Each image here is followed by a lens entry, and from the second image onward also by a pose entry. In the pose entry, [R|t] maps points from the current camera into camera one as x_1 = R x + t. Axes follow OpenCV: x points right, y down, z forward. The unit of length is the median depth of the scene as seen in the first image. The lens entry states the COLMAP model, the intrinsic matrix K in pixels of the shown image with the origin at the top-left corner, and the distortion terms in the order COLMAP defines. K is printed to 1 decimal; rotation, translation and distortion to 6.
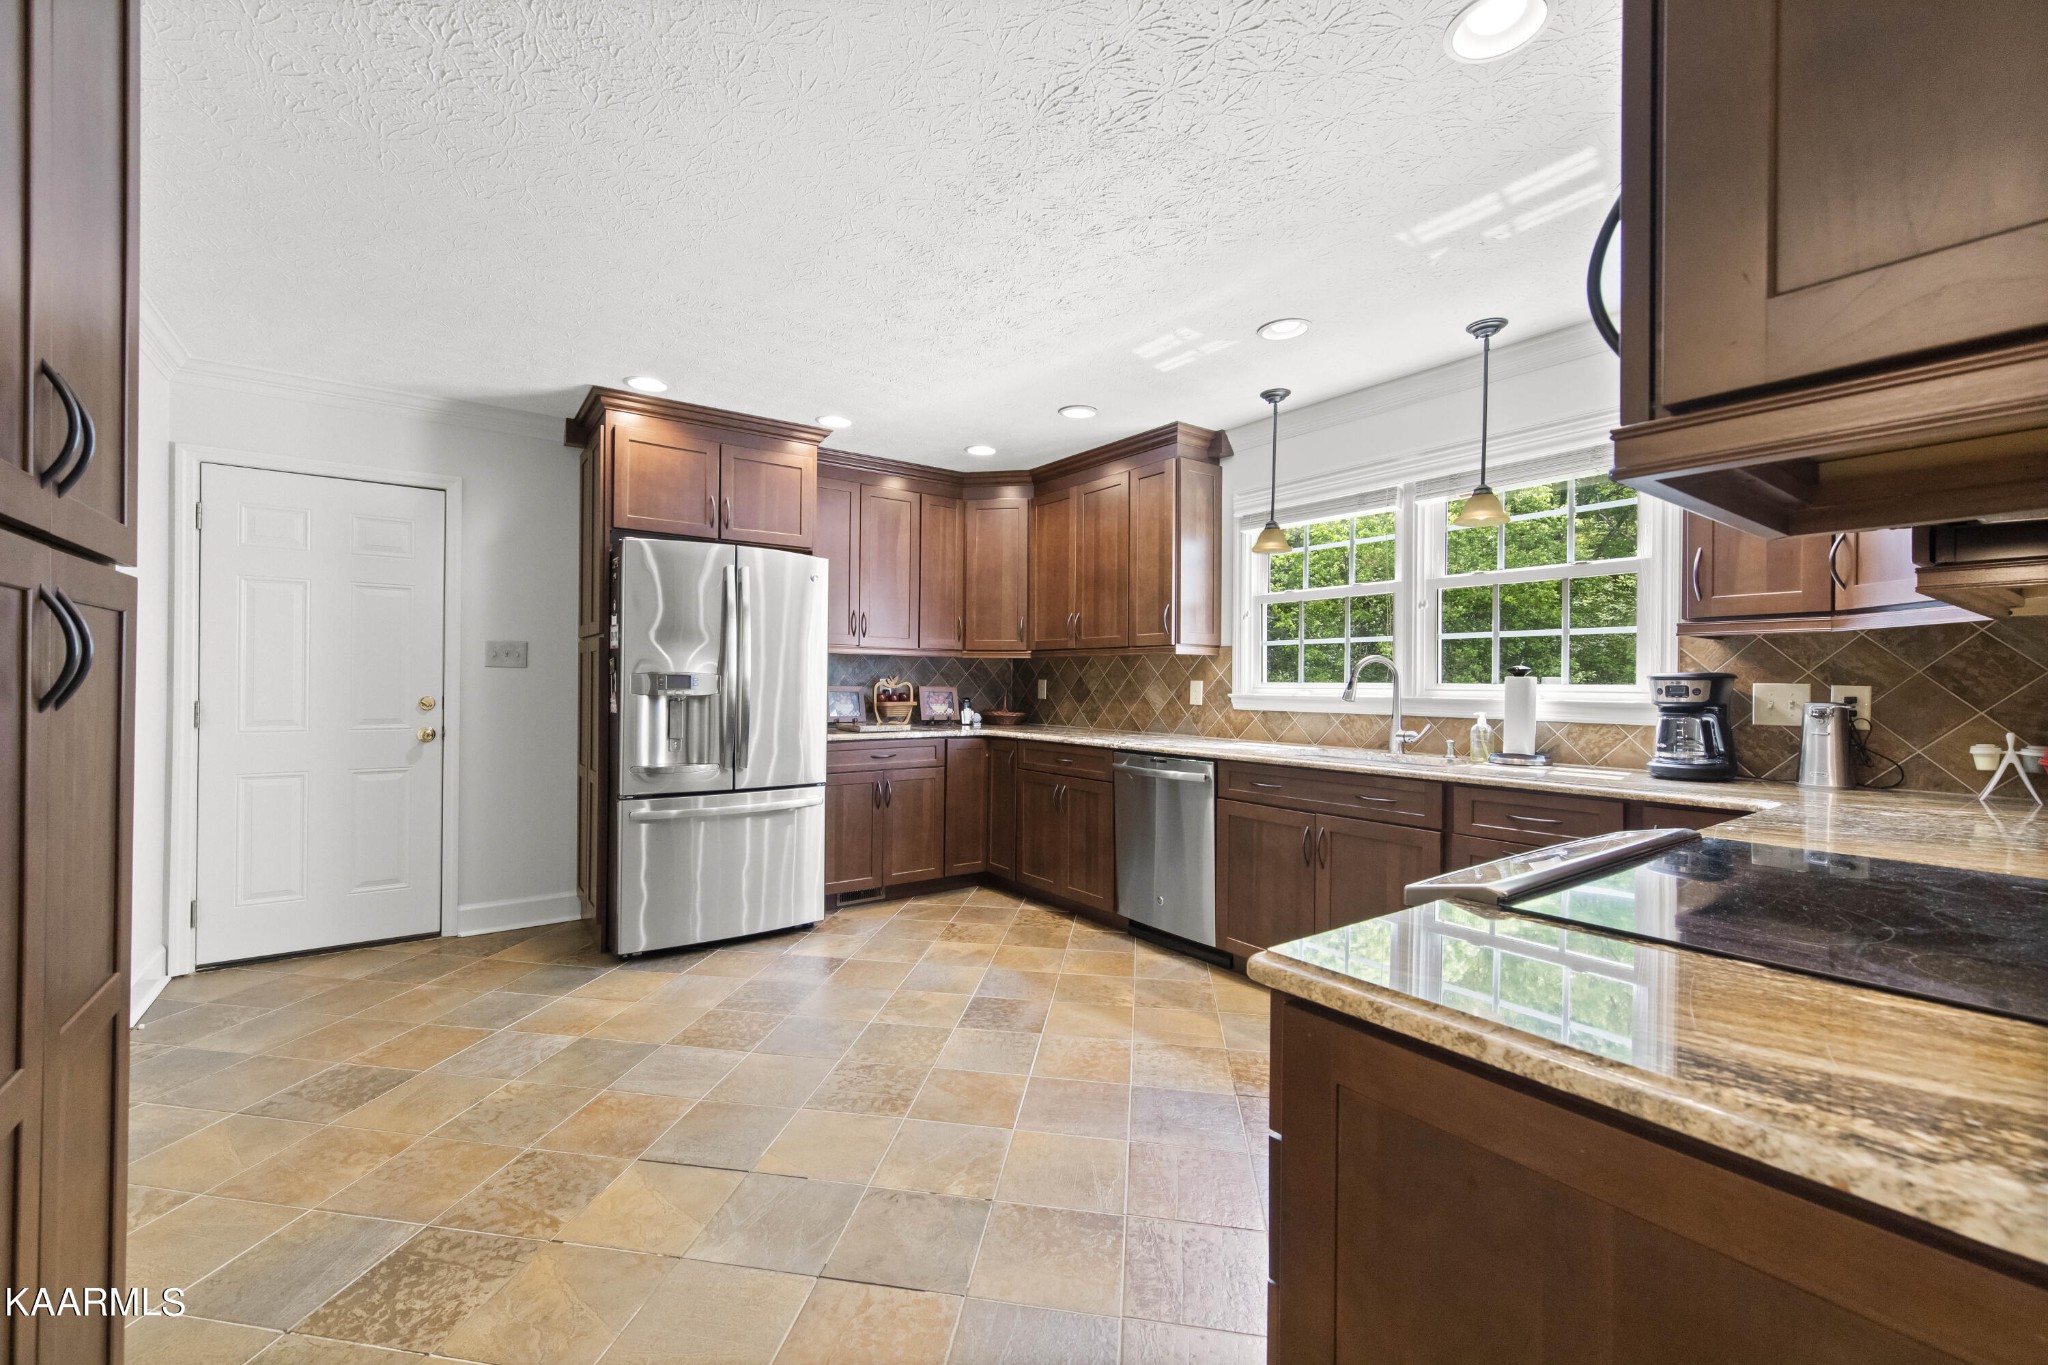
lens RADIAL K [[877.2, 0, 1024.0], [0, 877.2, 682.5], [0, 0, 1]] dist [0.067042, 0.000006]
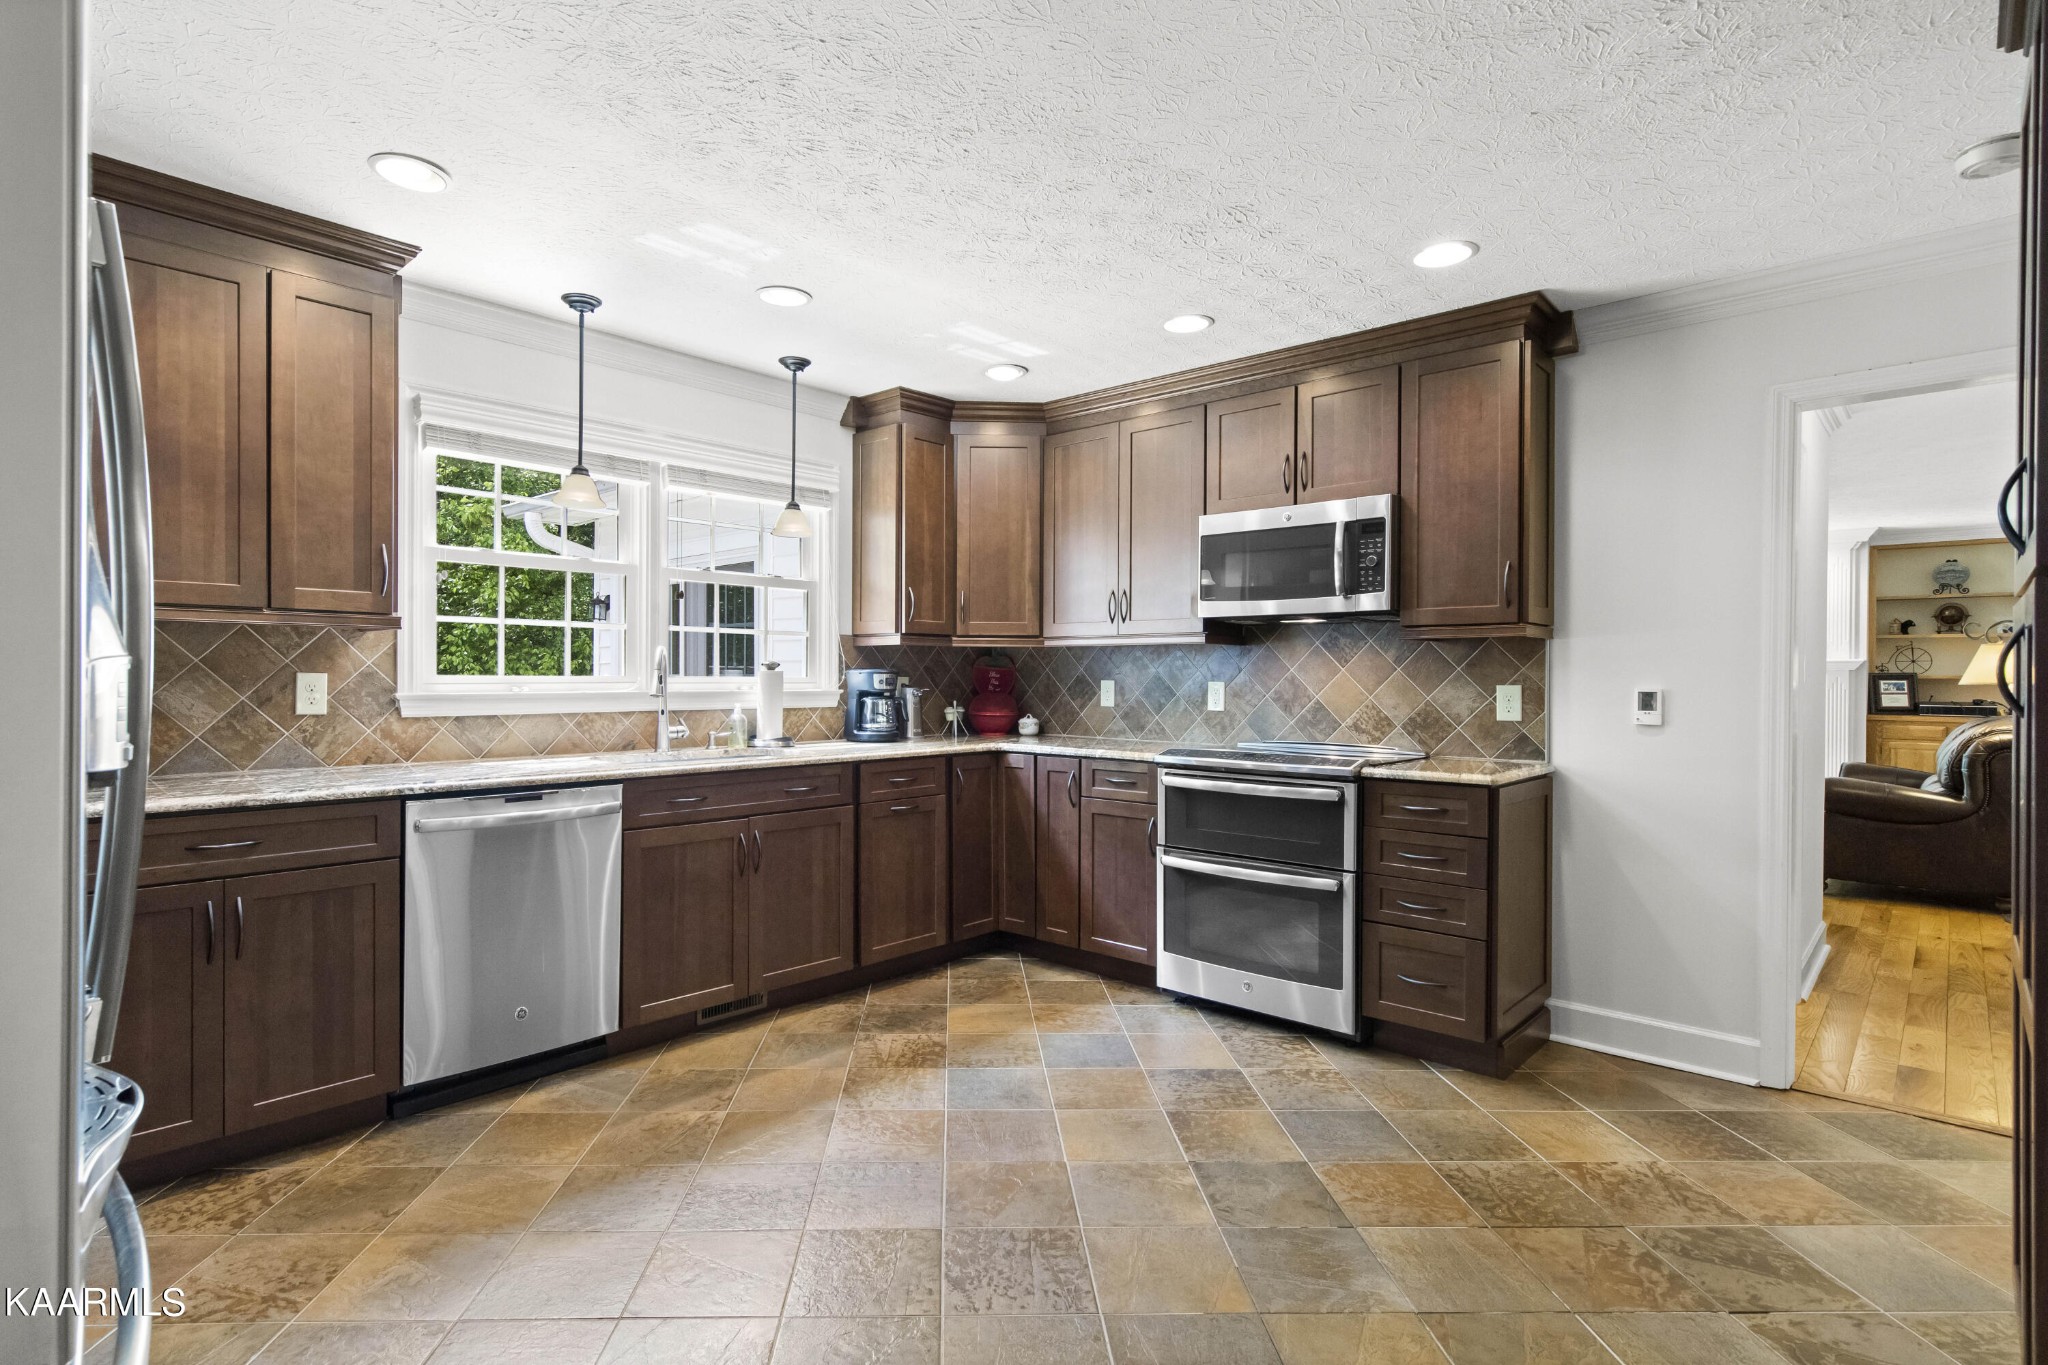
lens RADIAL K [[978.1, 0, 1024.0], [0, 978.1, 682.5], [0, 0, 1]] dist [0.003058, 0.000495]
pose [[-0.204726, -0.011322, 0.978754, -0.636038], [-0.003847, 0.999935, 0.010762, -0.005124], [-0.978812, -0.001562, -0.204756, 0.802918]]
